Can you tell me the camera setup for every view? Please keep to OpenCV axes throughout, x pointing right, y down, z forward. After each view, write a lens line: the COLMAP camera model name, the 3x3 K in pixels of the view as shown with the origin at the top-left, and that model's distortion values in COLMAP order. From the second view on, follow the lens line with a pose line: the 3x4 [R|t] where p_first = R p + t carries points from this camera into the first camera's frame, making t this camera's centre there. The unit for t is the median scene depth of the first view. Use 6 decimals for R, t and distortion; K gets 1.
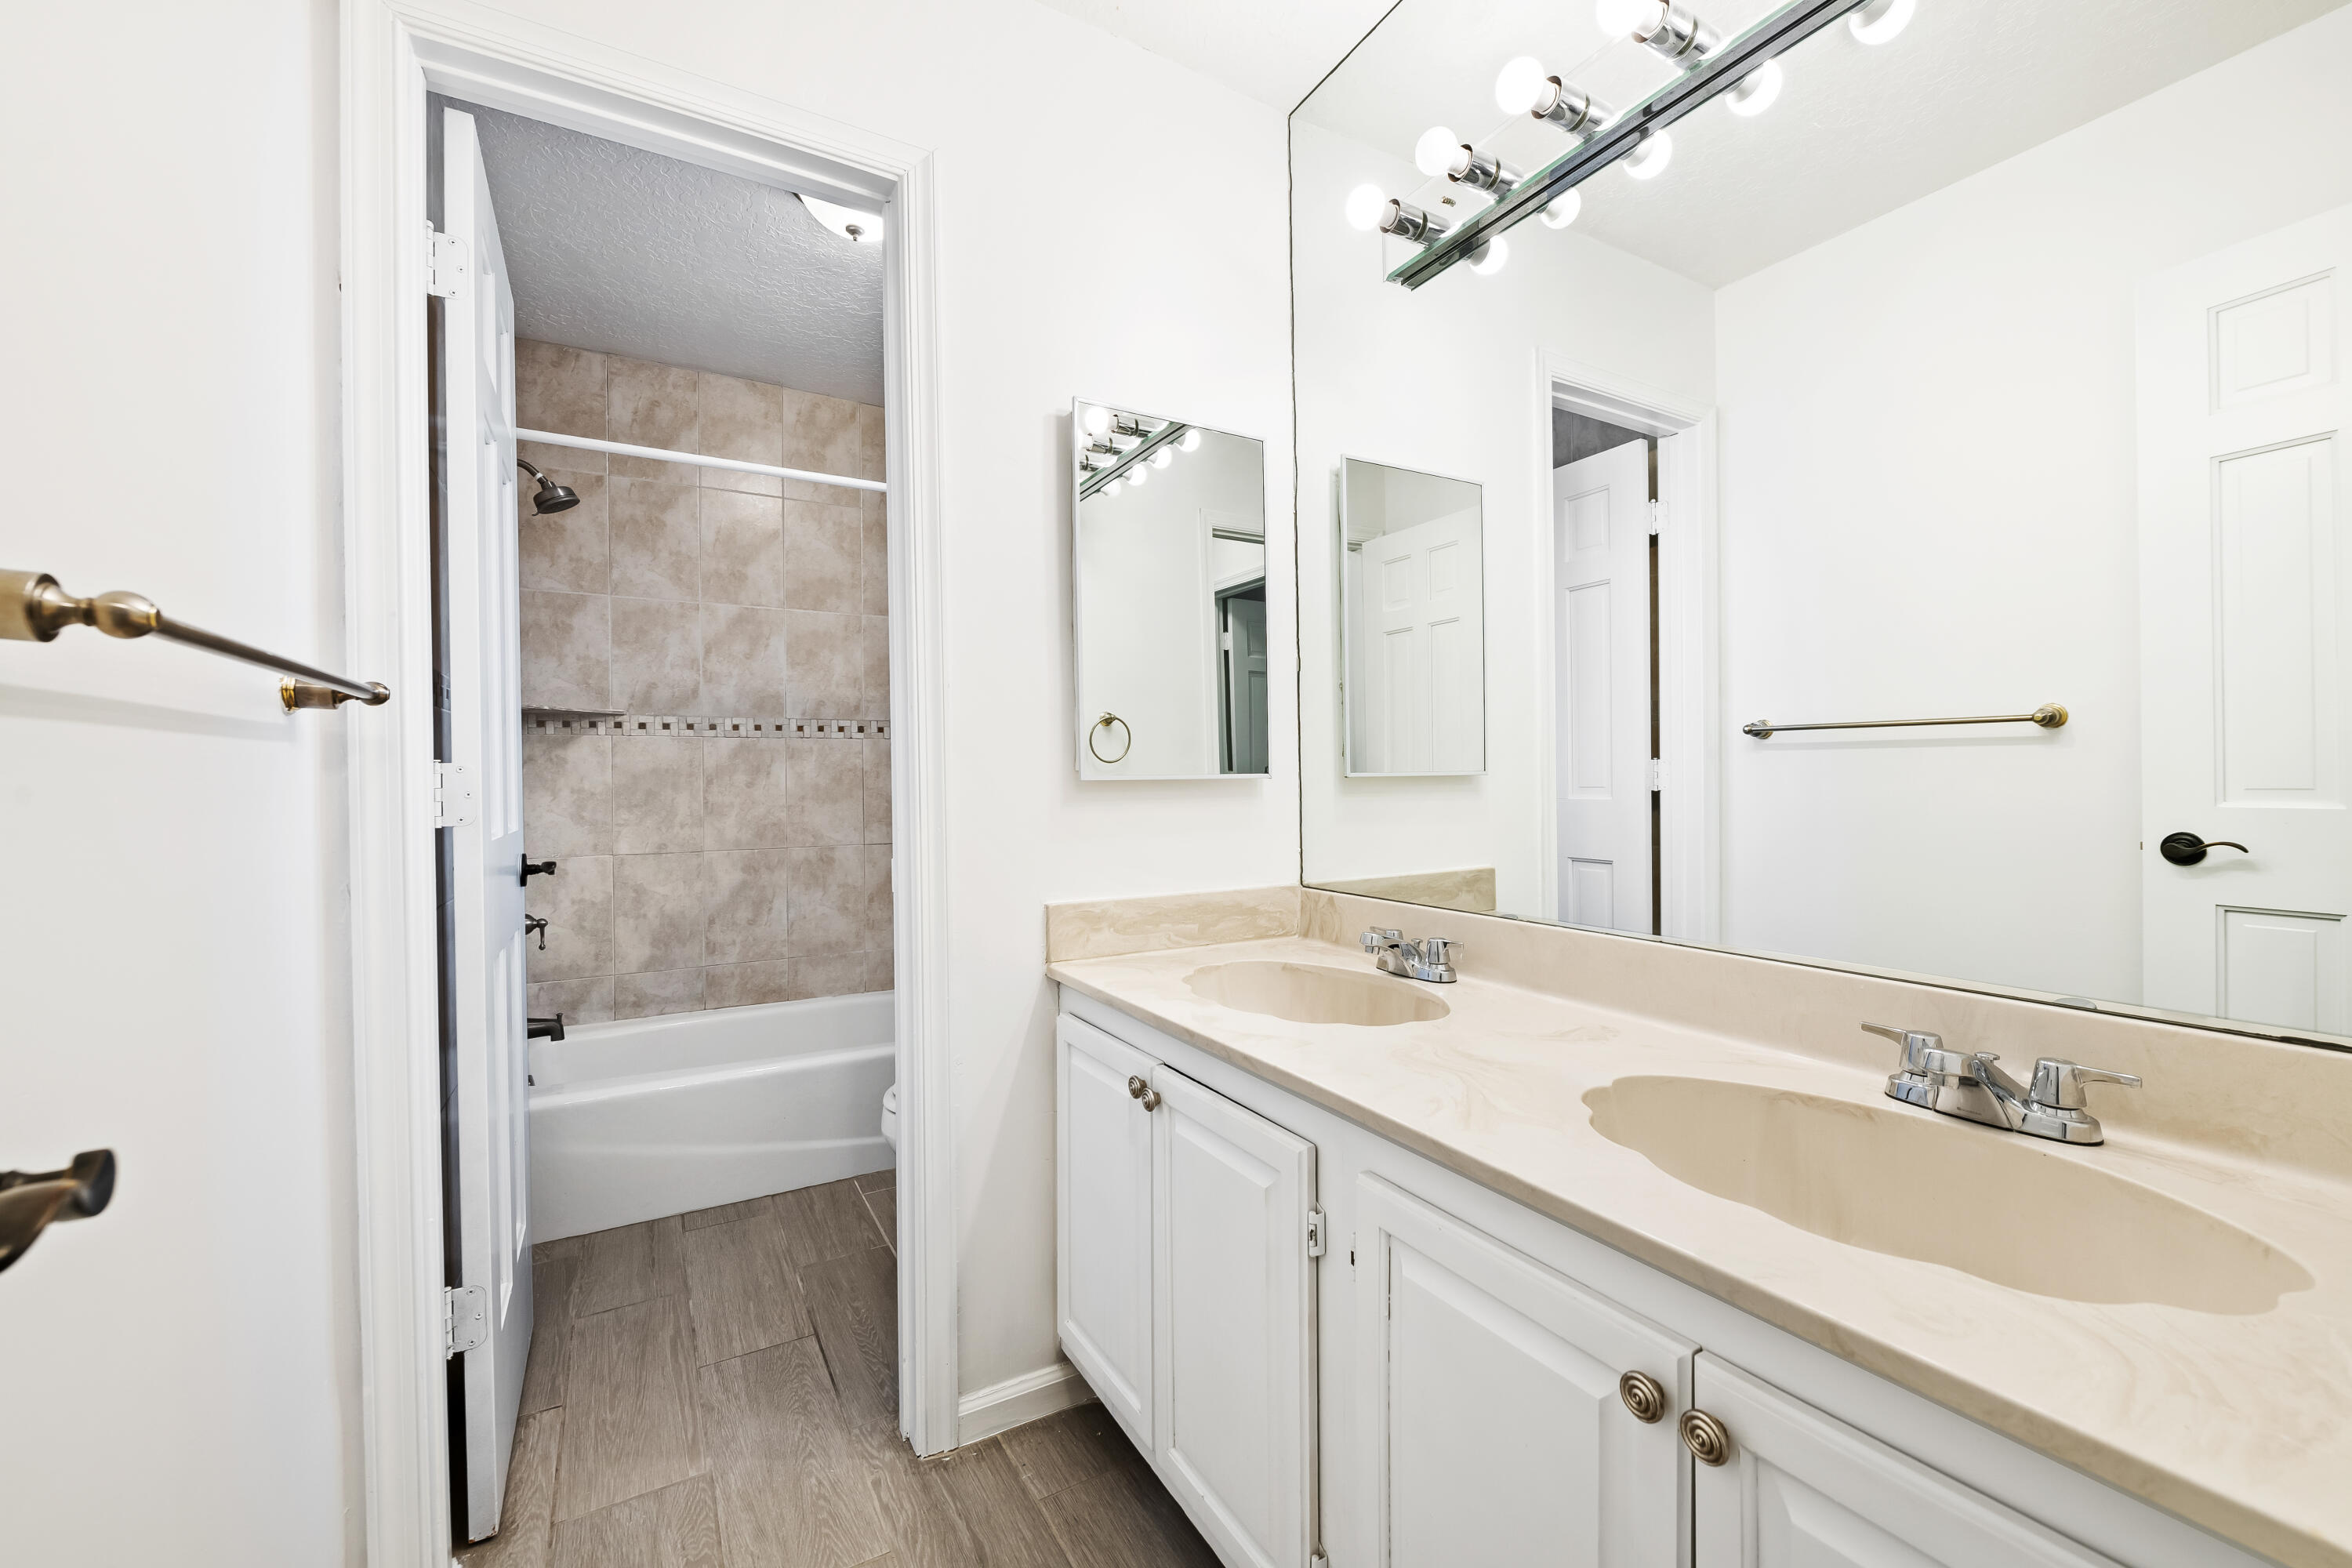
lens RADIAL K [[933.8, 0, 1188.3], [0, 933.8, 780.9], [0, 0, 1]] dist [-0.000519, -0.000267]
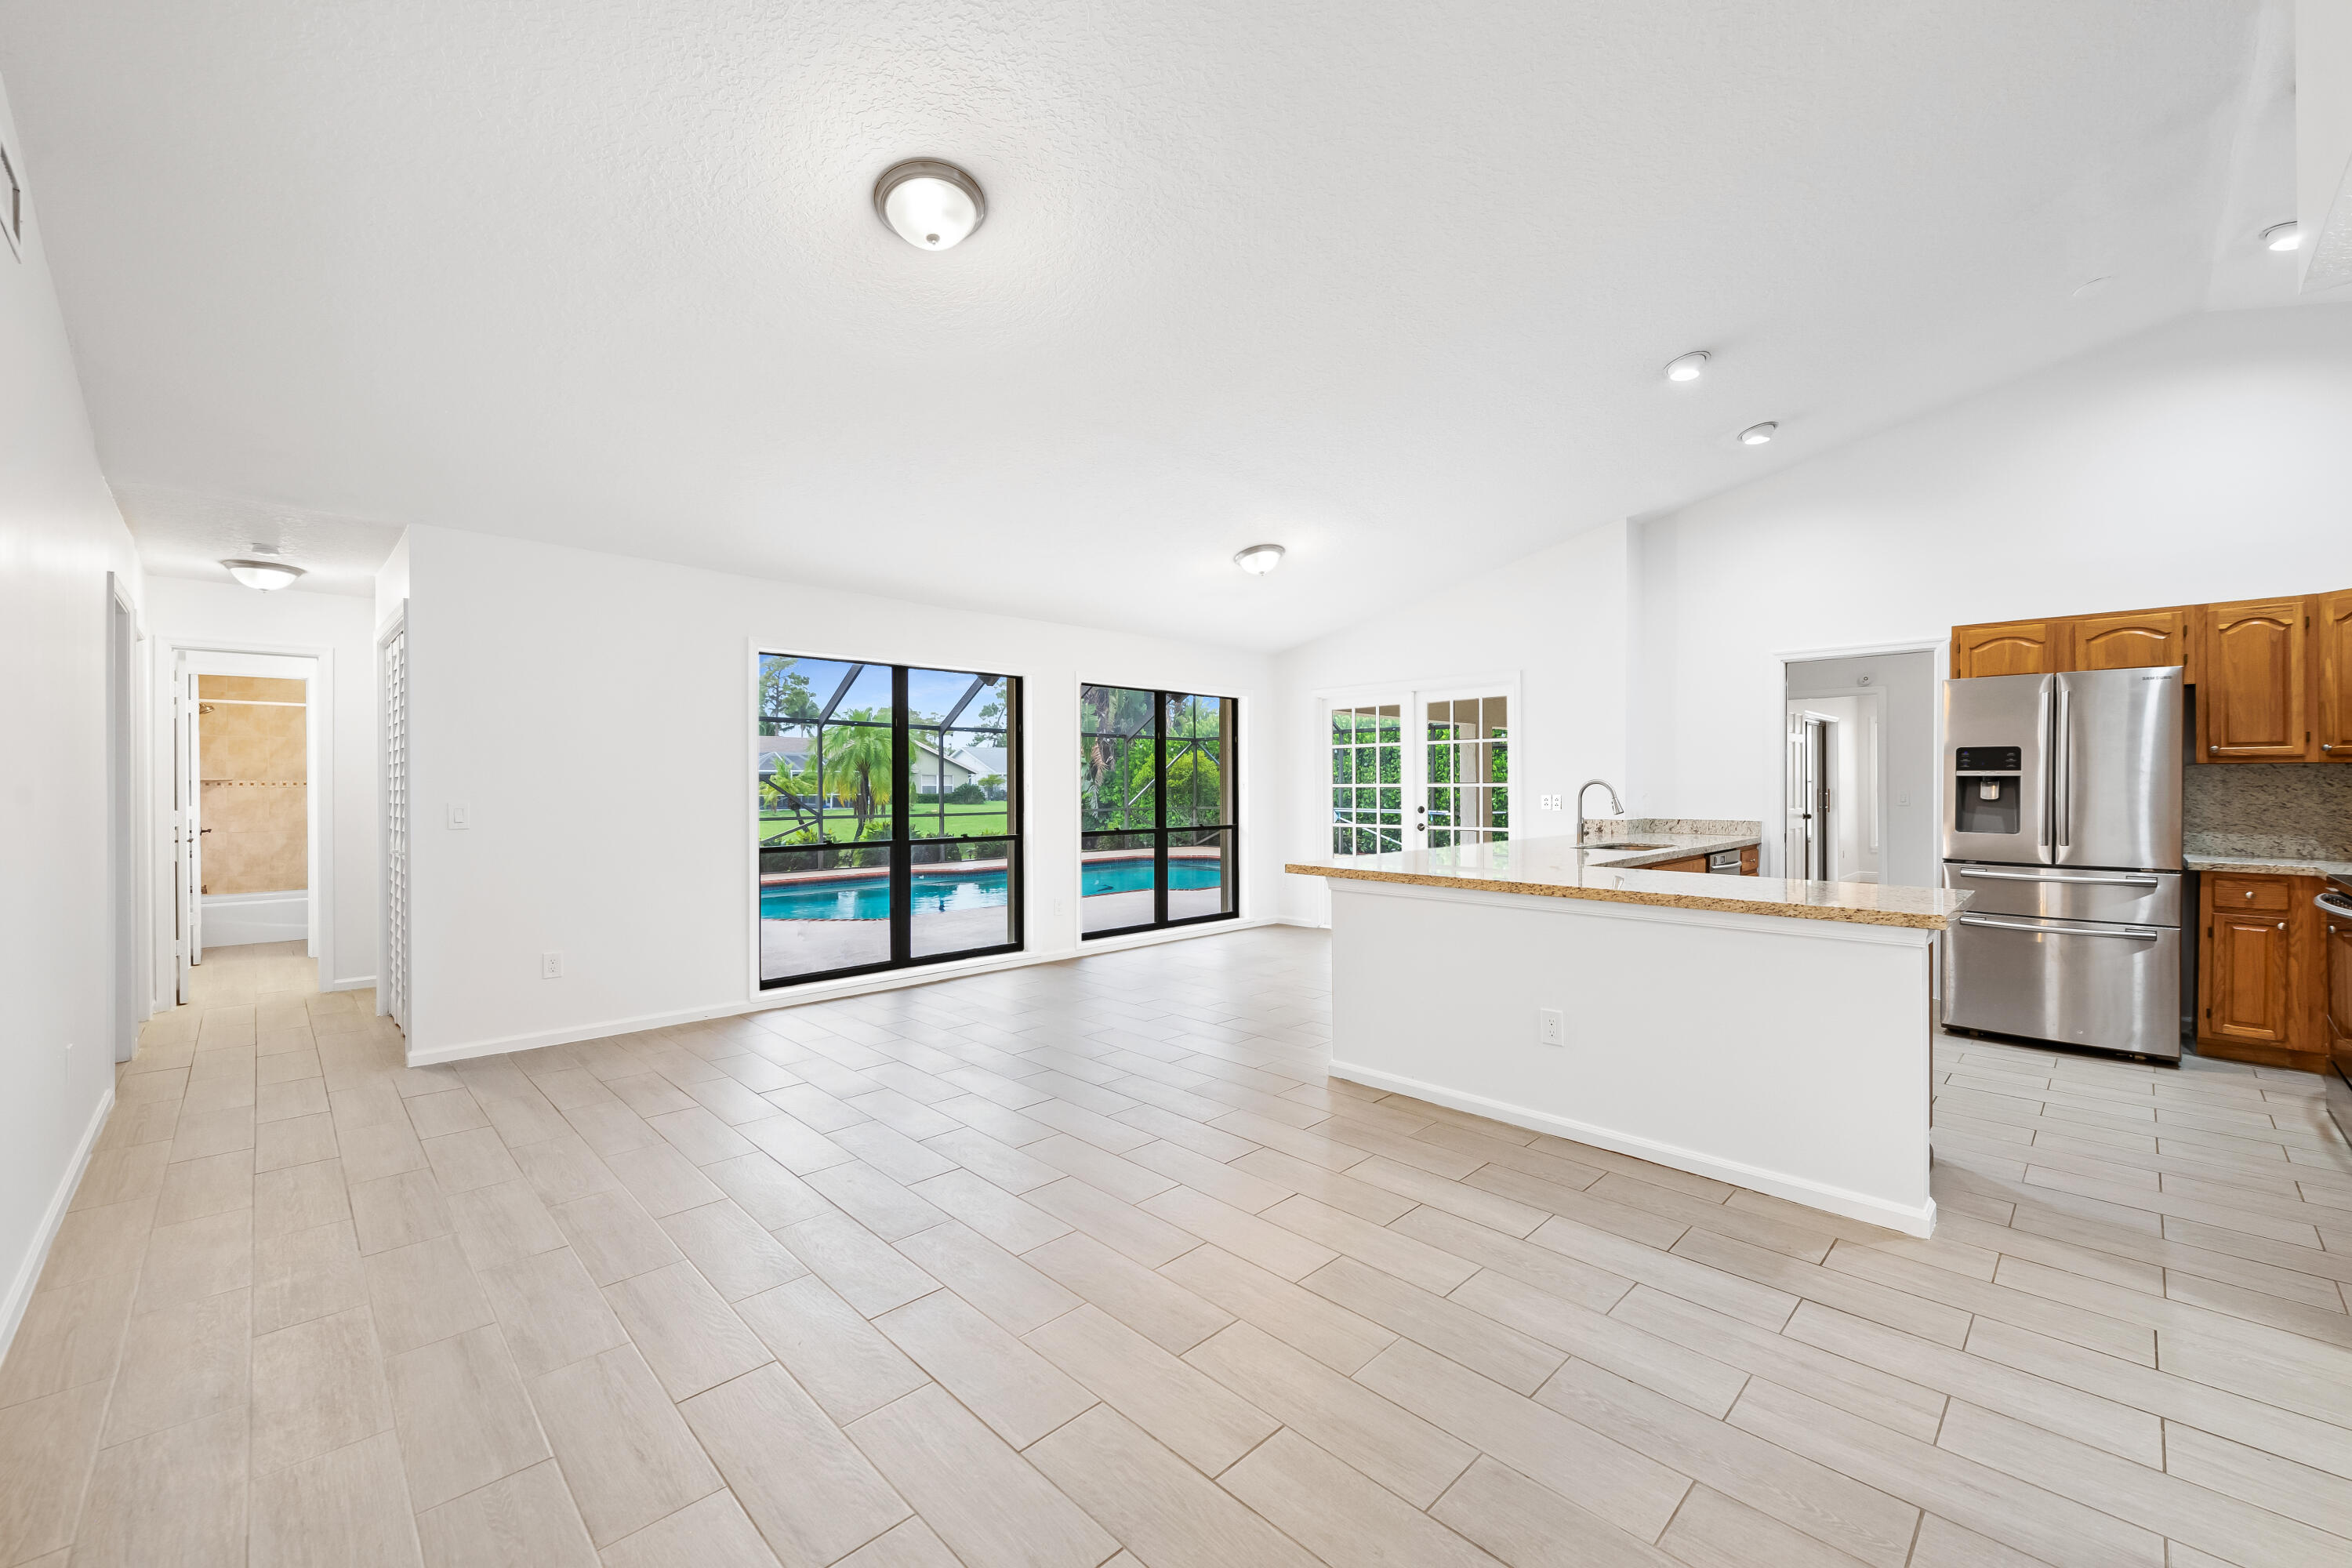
lens RADIAL K [[933.8, 0, 1188.3], [0, 933.8, 780.9], [0, 0, 1]] dist [-0.000519, -0.000267]
pose [[0.918654, 0.000935, 0.395061, 0.839945], [0.008805, 0.999700, -0.022841, 0.016606], [-0.394964, 0.024461, 0.918371, -2.492564]]
